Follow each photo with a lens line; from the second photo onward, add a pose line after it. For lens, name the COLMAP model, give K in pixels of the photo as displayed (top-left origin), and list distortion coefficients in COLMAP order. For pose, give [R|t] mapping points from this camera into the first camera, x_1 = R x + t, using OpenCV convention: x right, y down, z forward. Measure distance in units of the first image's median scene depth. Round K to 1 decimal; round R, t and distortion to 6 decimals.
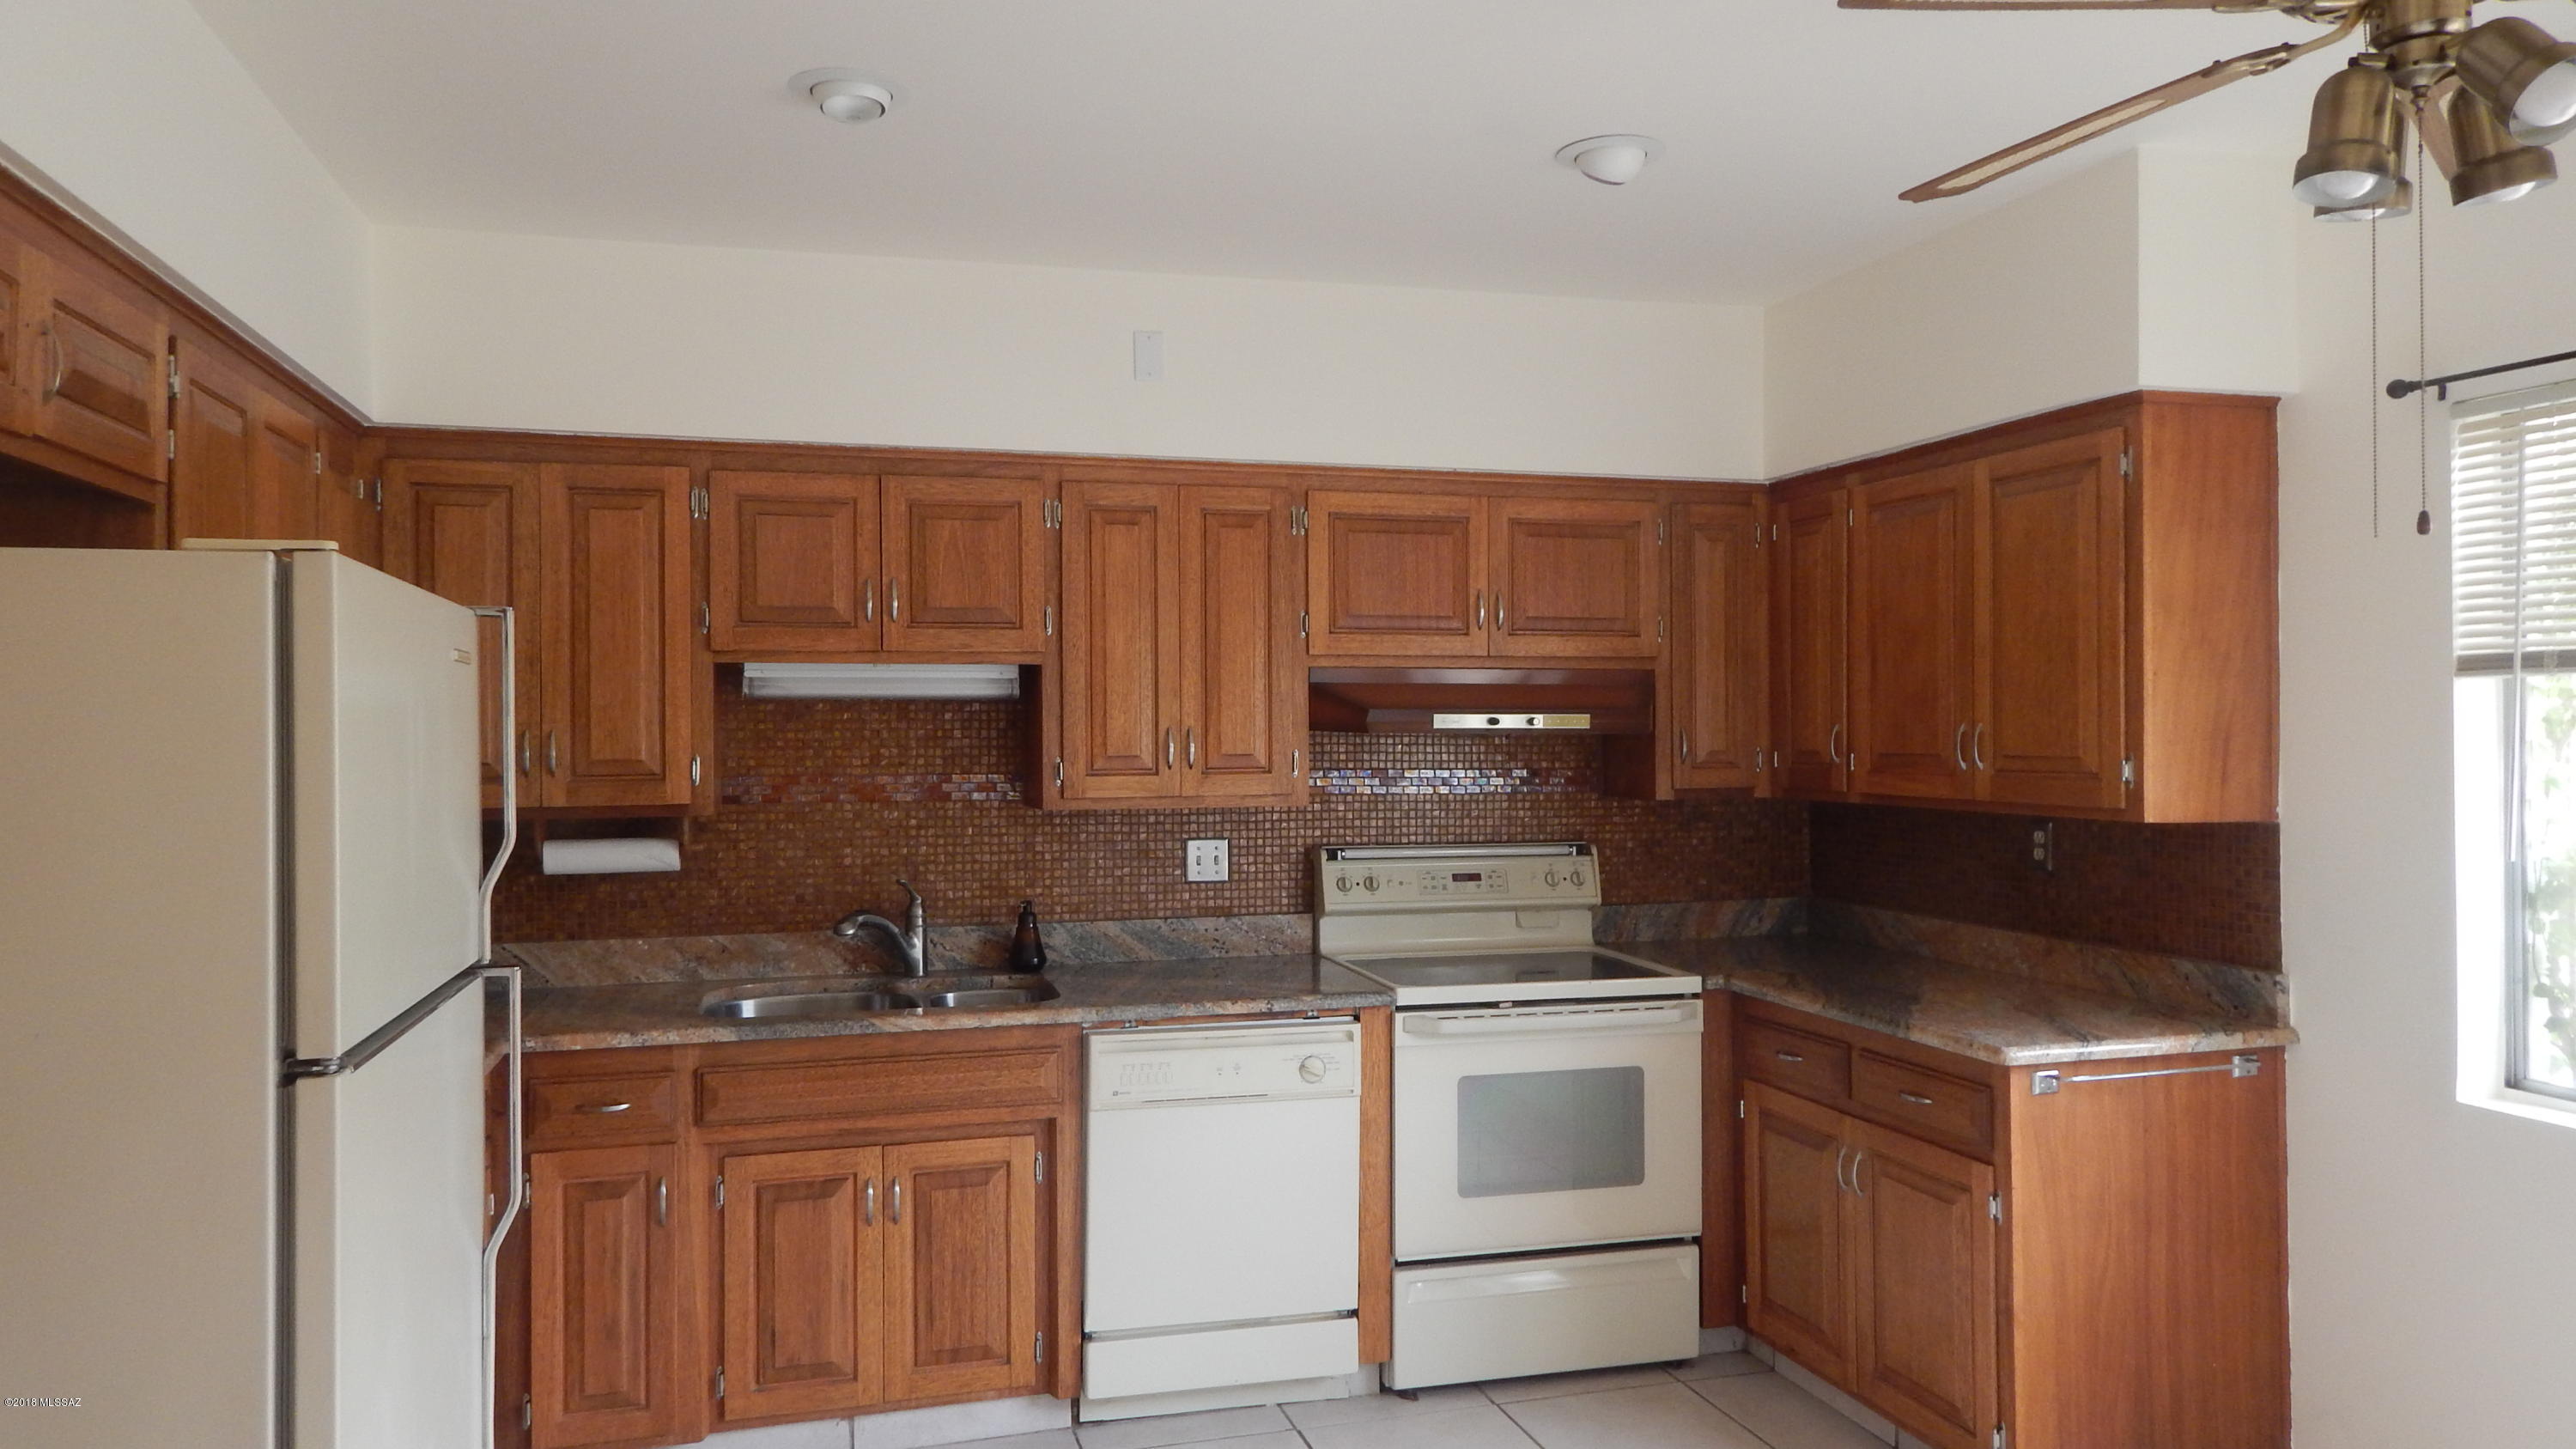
lens RADIAL K [[1720.4, 0, 1271.8], [0, 1720.4, 721.9], [0, 0, 1]] dist [0.007172, -0.003664]
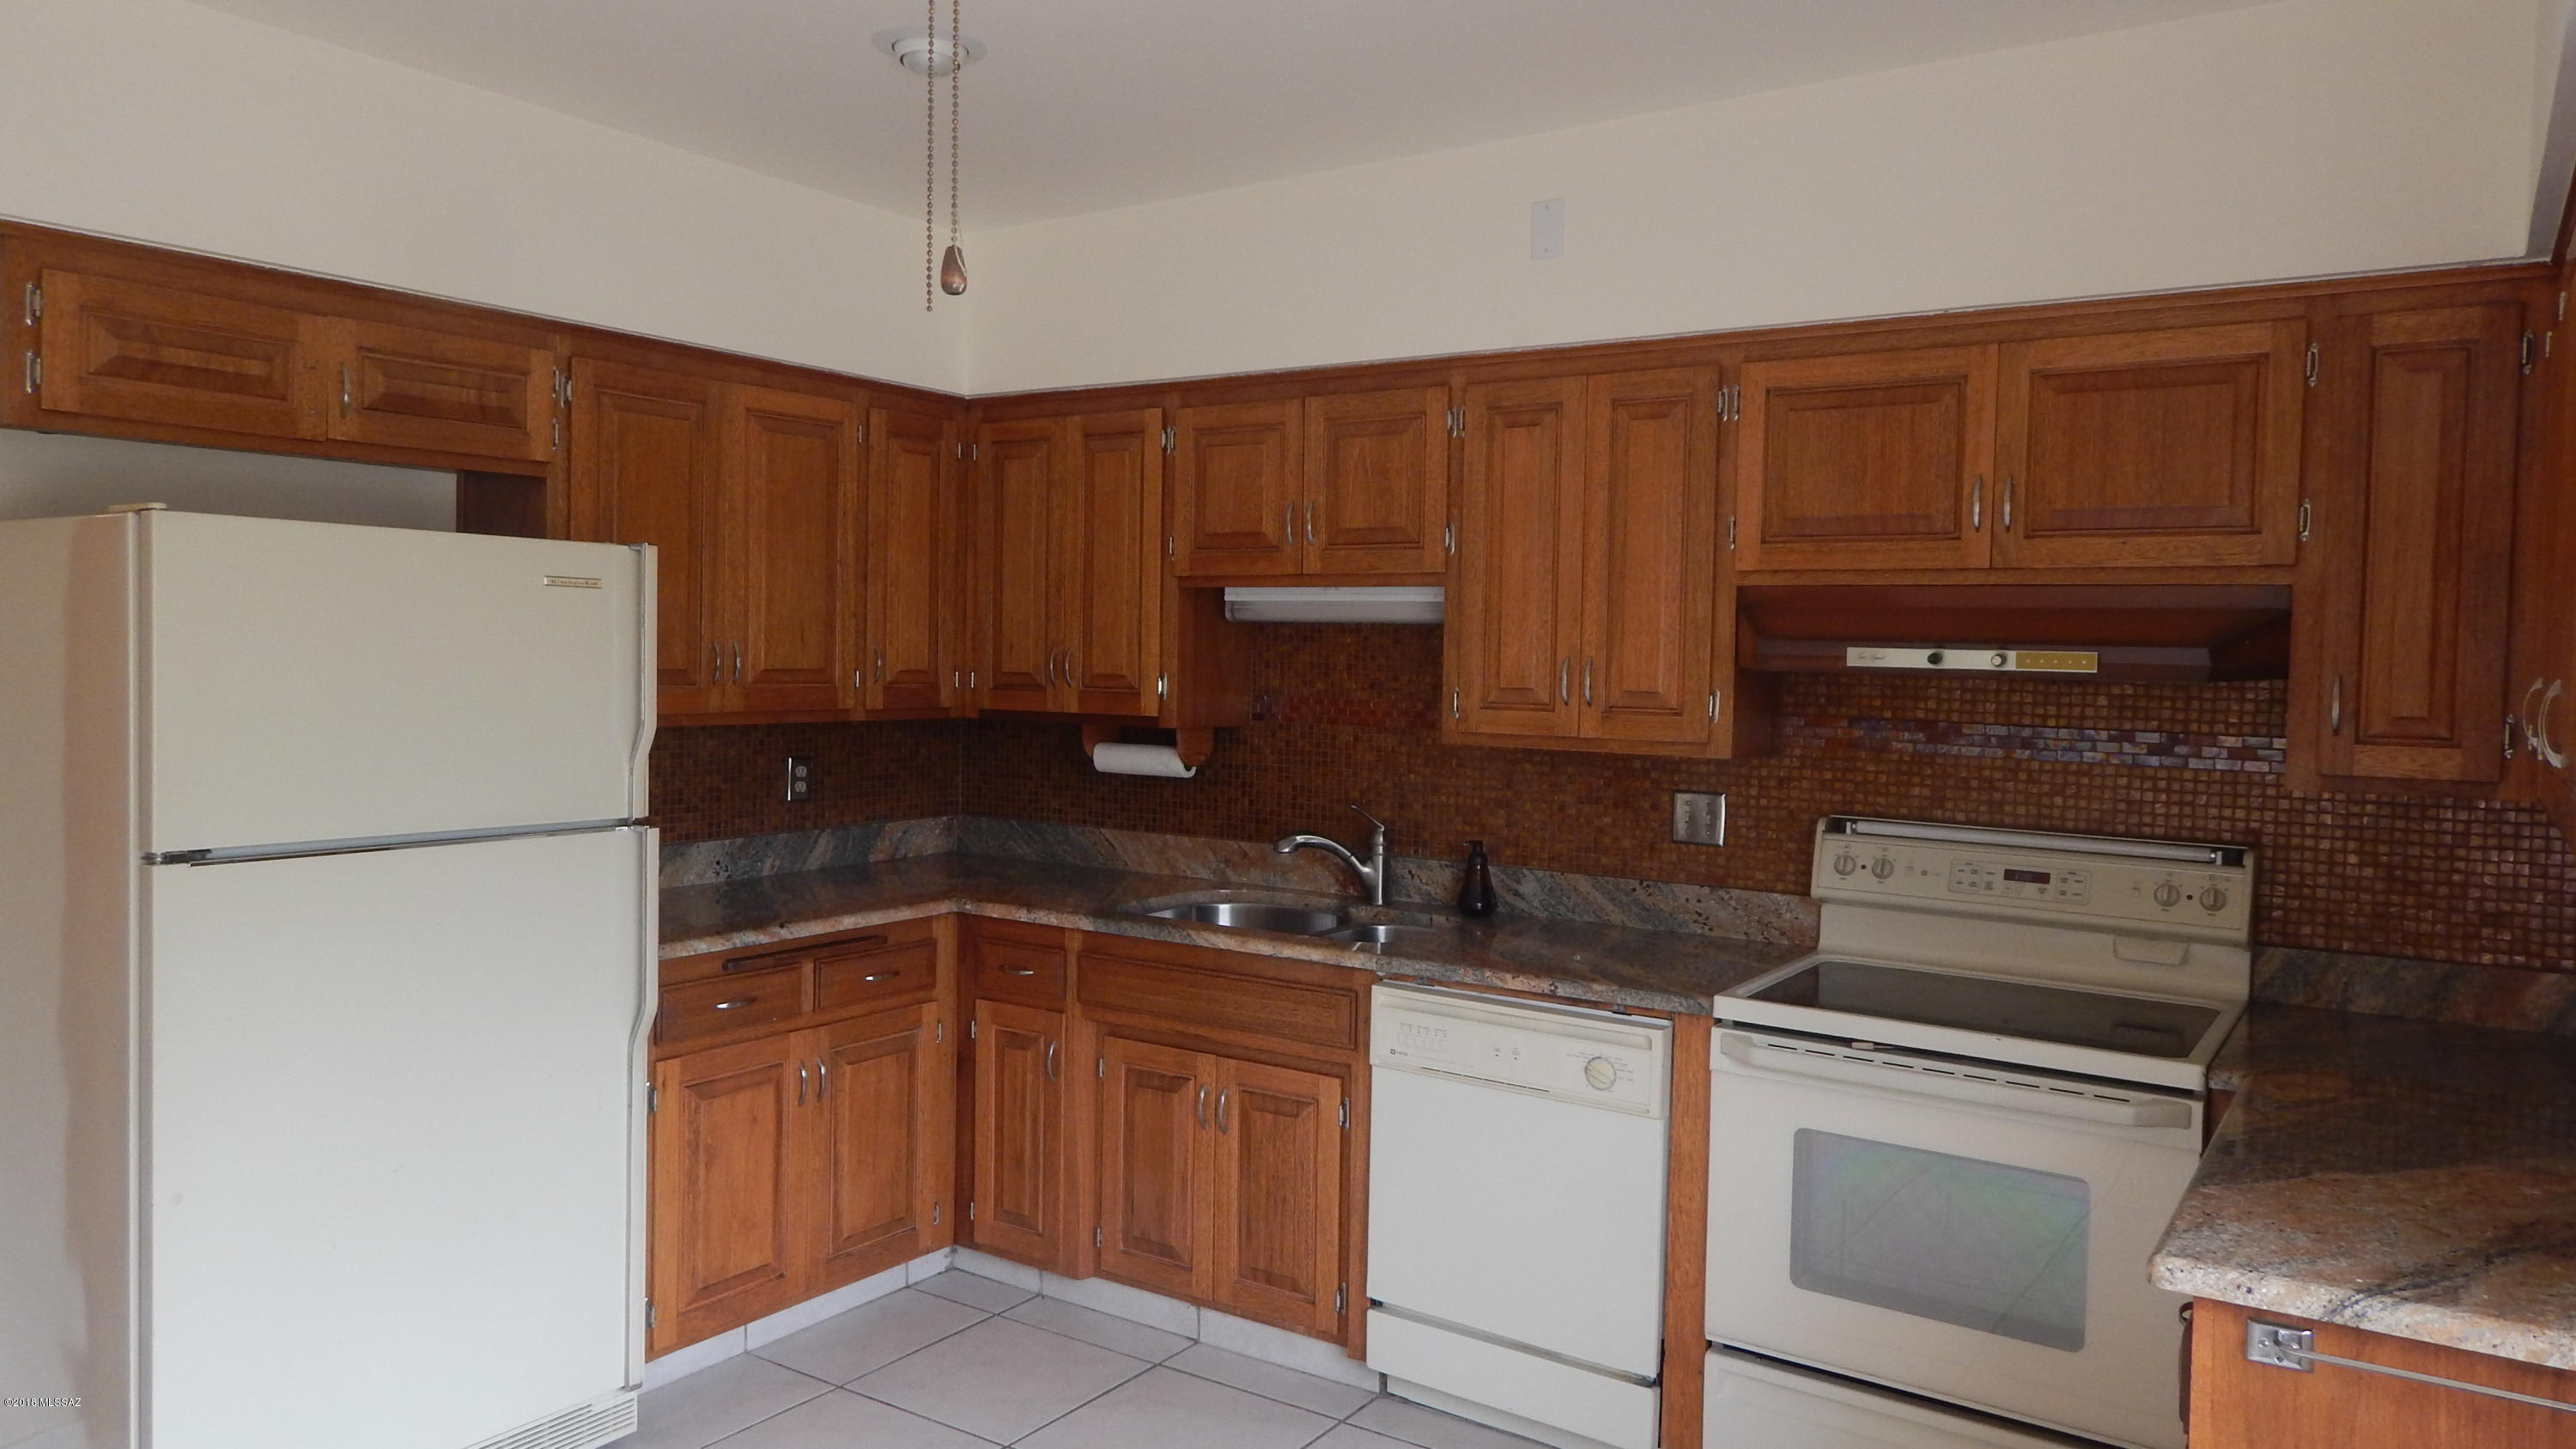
lens RADIAL K [[1720.4, 0, 1275.6], [0, 1720.4, 723.0], [0, 0, 1]] dist [0.007172, -0.003664]
pose [[0.642011, 0.051082, -0.764992, 0.526360], [-0.019627, 0.998546, 0.050205, -0.004489], [0.766444, -0.017218, 0.642080, 0.339082]]
